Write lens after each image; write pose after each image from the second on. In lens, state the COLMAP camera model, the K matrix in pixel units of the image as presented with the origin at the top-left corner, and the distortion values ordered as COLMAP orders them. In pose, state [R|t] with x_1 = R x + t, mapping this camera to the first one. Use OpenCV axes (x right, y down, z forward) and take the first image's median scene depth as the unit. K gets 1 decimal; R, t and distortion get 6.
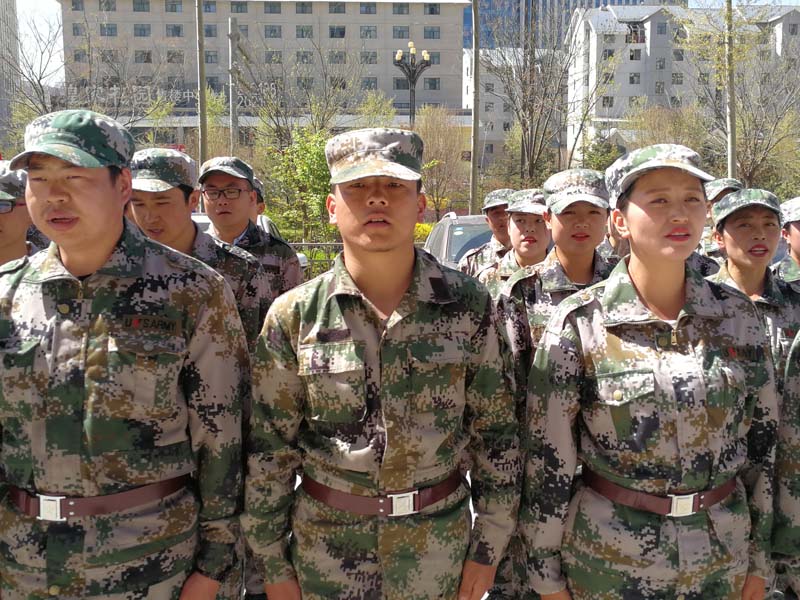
lens RADIAL K [[938.6, 0, 400.0], [0, 938.6, 300.0], [0, 0, 1]] dist [0.024300, 0.035352]
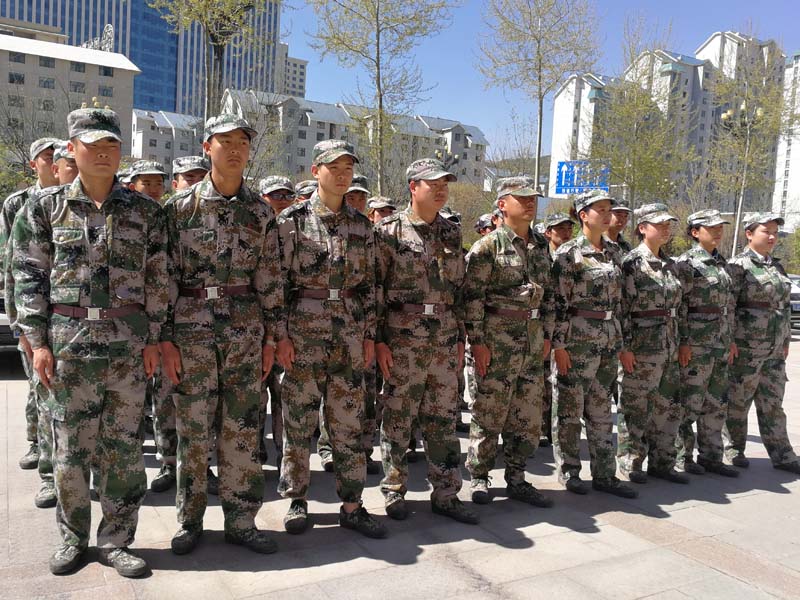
lens RADIAL K [[938.6, 0, 400.0], [0, 938.6, 300.0], [0, 0, 1]] dist [0.024300, 0.035352]
pose [[0.857095, 0.018306, 0.514833, -1.681800], [0.015316, 0.998021, -0.060984, 0.326707], [-0.514931, 0.060154, 0.855119, -1.099663]]
